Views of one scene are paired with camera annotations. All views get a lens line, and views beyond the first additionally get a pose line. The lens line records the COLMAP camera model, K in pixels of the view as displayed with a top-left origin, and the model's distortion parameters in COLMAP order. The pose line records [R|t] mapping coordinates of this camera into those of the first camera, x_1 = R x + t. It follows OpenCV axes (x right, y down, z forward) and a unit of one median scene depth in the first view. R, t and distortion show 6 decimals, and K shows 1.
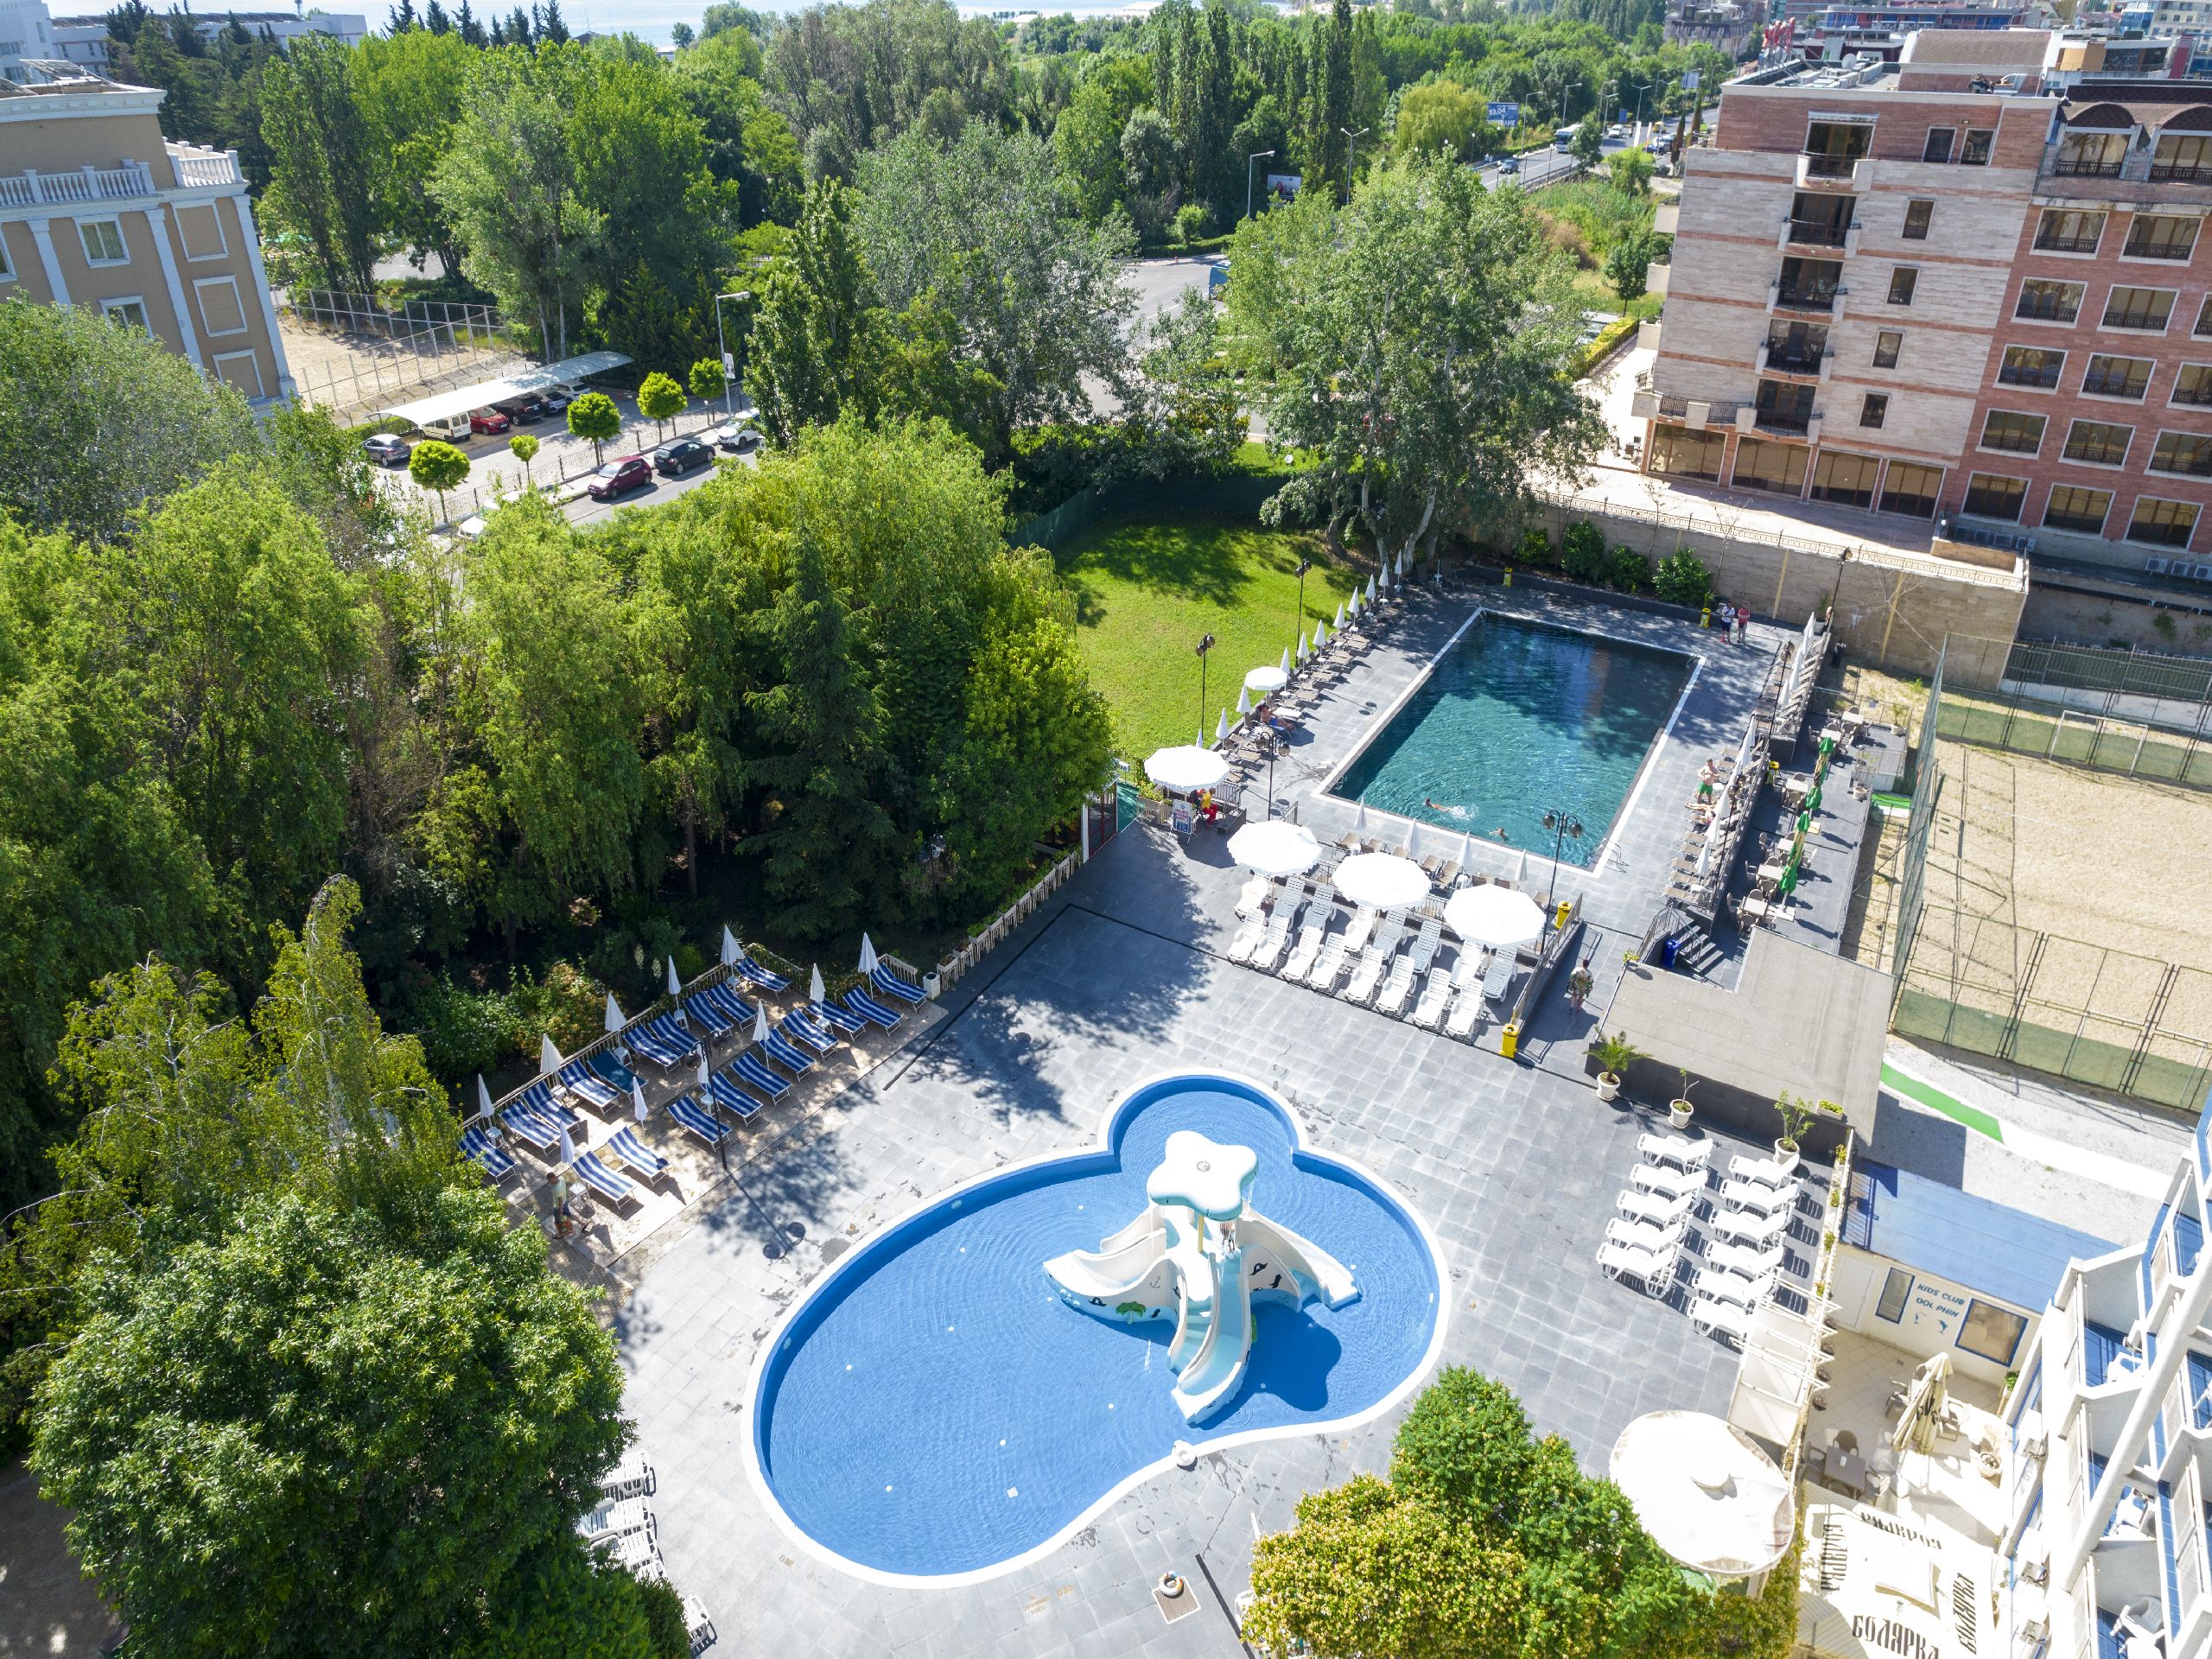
lens RADIAL K [[1370.1, 0, 1100.6], [0, 1370.1, 699.6], [0, 0, 1]] dist [-0.062841, 0.001680]
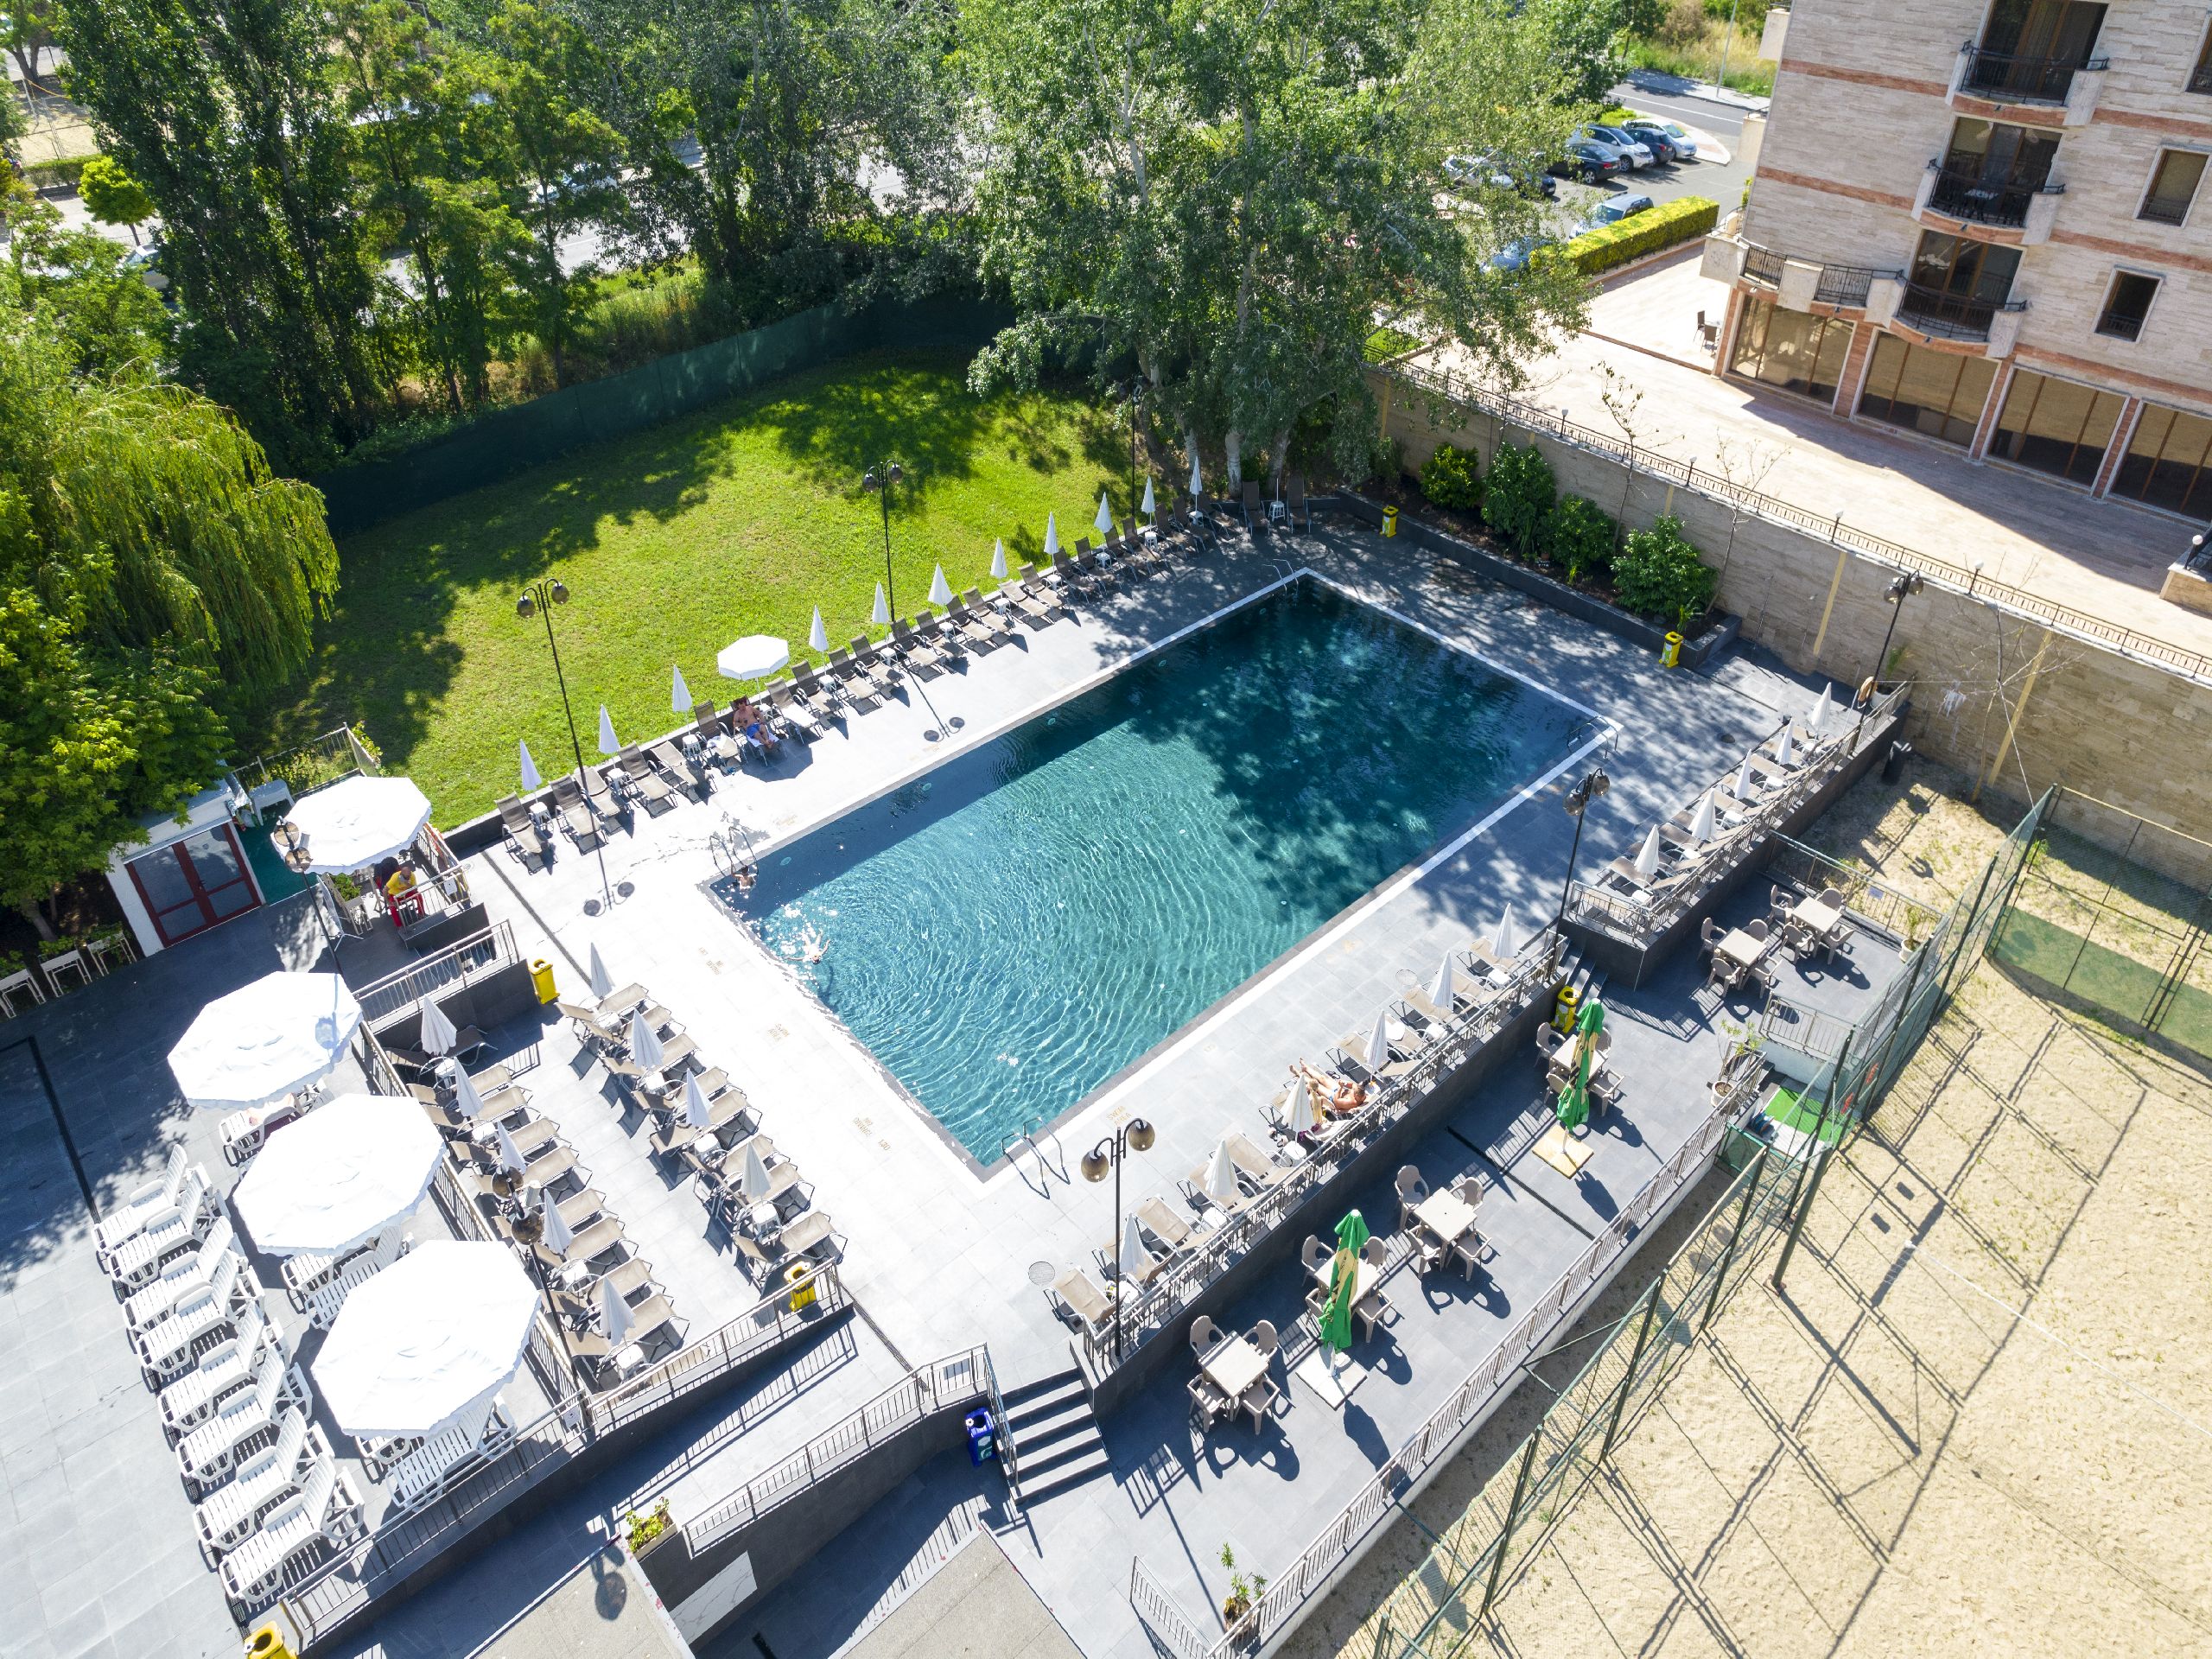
lens RADIAL K [[1448.0, 0, 1106.0], [0, 1448.0, 667.0], [0, 0, 1]] dist [-0.084207, 0.082010]
pose [[0.962849, 0.157660, -0.219236, 0.351354], [-0.134863, 0.984119, 0.115417, -0.089978], [0.233951, -0.081562, 0.968821, 0.369752]]
